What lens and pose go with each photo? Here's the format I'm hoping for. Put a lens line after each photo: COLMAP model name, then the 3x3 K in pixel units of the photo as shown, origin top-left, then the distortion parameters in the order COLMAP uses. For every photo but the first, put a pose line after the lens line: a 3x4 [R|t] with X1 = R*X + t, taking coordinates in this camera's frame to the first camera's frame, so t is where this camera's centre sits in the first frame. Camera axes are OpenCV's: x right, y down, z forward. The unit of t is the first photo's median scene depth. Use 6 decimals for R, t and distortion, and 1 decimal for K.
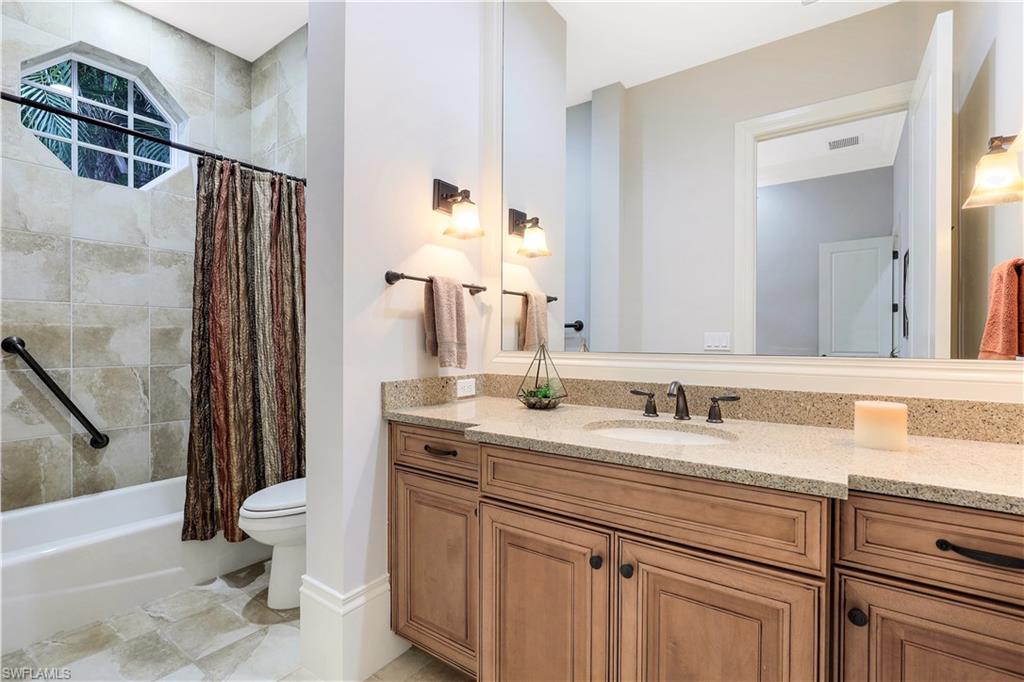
lens RADIAL K [[468.1, 0, 507.8], [0, 468.1, 341.2], [0, 0, 1]] dist [-0.009187, 0.000986]
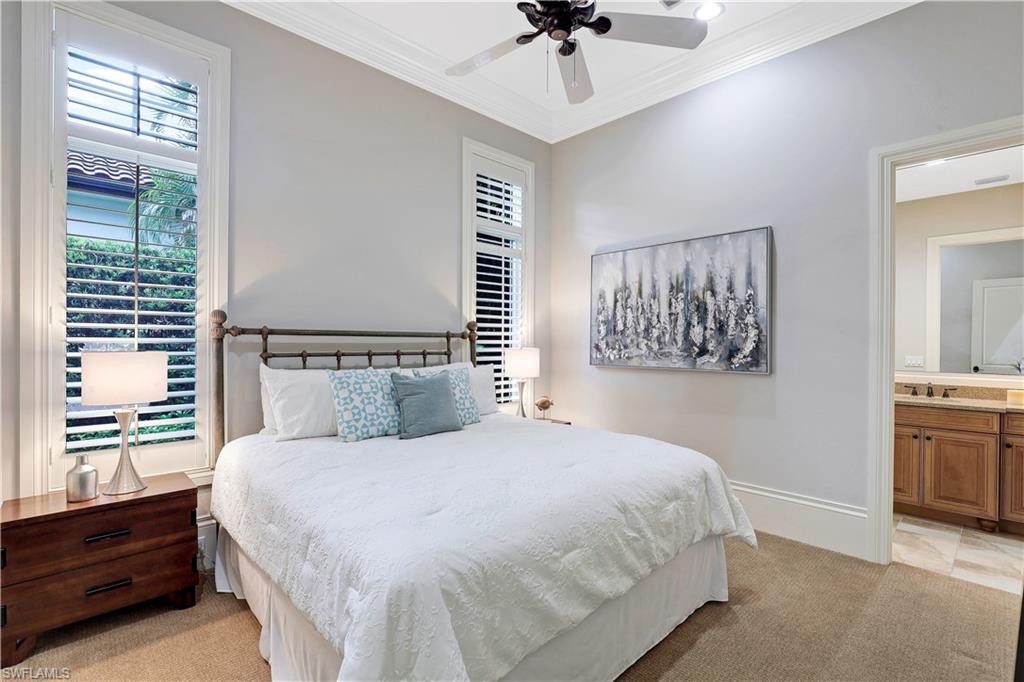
lens RADIAL K [[468.1, 0, 507.8], [0, 468.1, 341.2], [0, 0, 1]] dist [-0.009187, 0.000986]
pose [[0.984291, 0.007392, -0.176401, -2.185953], [-0.007715, 0.999970, -0.001147, -0.181138], [0.176387, 0.002490, 0.984318, -2.887969]]
